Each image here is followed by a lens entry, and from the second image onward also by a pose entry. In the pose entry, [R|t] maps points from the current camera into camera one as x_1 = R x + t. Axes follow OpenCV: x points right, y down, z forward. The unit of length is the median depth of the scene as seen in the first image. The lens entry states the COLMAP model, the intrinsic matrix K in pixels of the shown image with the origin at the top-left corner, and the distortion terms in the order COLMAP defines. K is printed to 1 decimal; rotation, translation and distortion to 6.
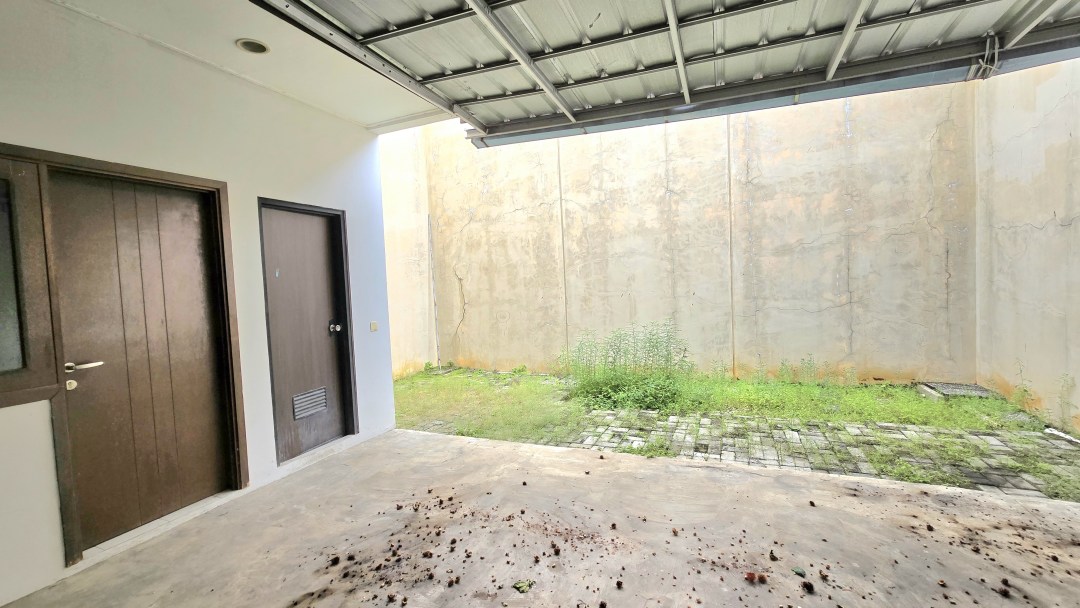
lens RADIAL K [[444.1, 0, 544.1], [0, 444.1, 299.4], [0, 0, 1]] dist [-0.000452, 0.000698]
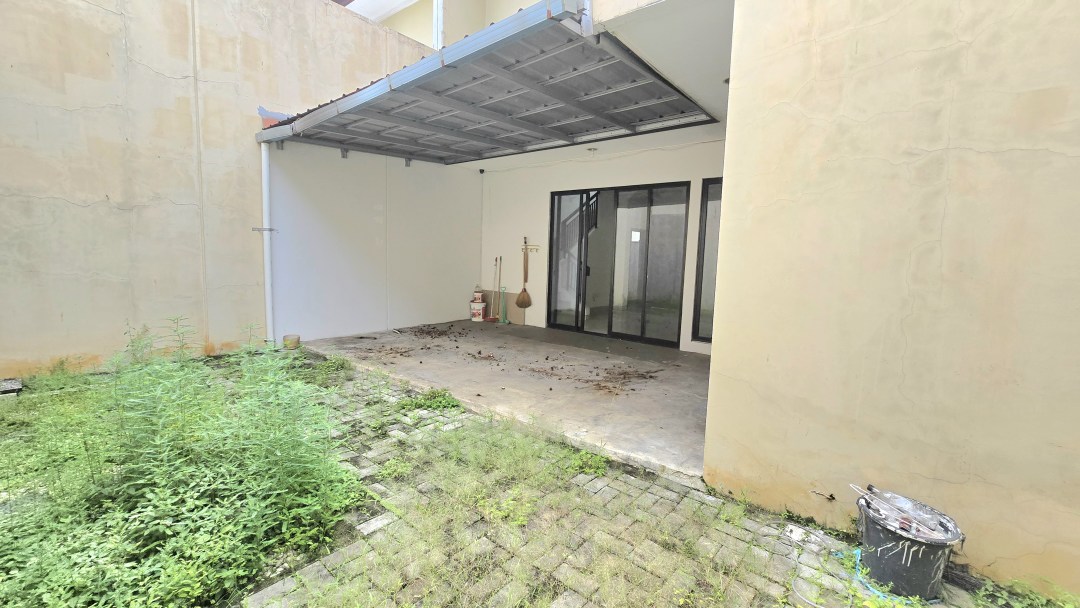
lens RADIAL K [[444.1, 0, 543.3], [0, 444.1, 306.5], [0, 0, 1]] dist [-0.000452, 0.000698]
pose [[-0.961059, -0.015460, 0.275909, -0.220590], [0.022336, 0.990821, 0.133319, -0.022273], [-0.275438, 0.134290, -0.951893, 1.248207]]
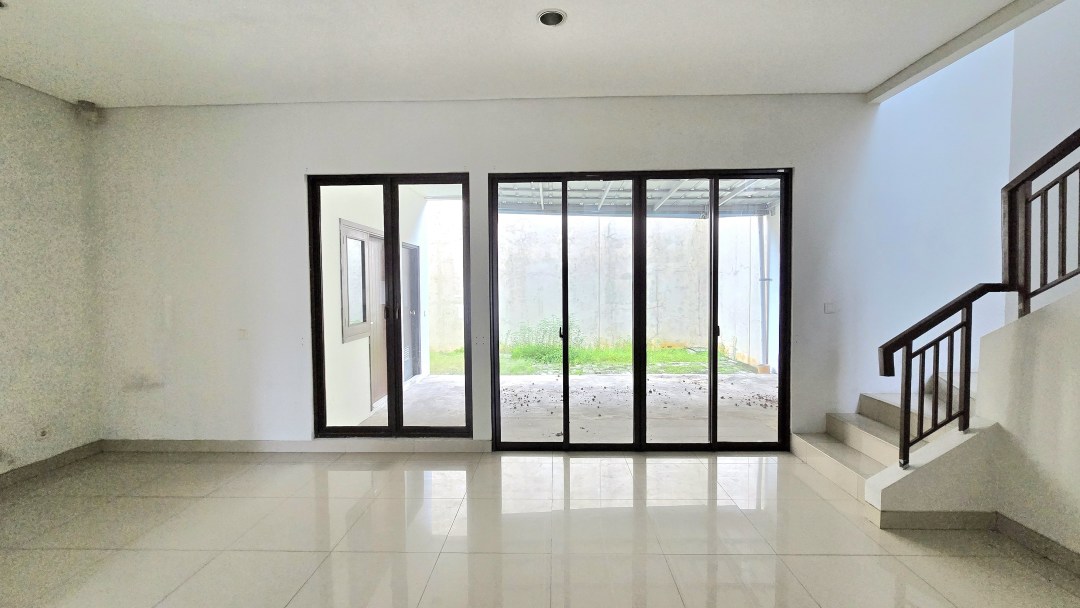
lens RADIAL K [[444.1, 0, 543.4], [0, 444.1, 299.8], [0, 0, 1]] dist [-0.000452, 0.000698]
pose [[0.933269, 0.024614, 0.358334, -0.438225], [-0.019081, 0.999638, -0.018969, 0.024986], [-0.358671, 0.010865, 0.933401, -0.585065]]
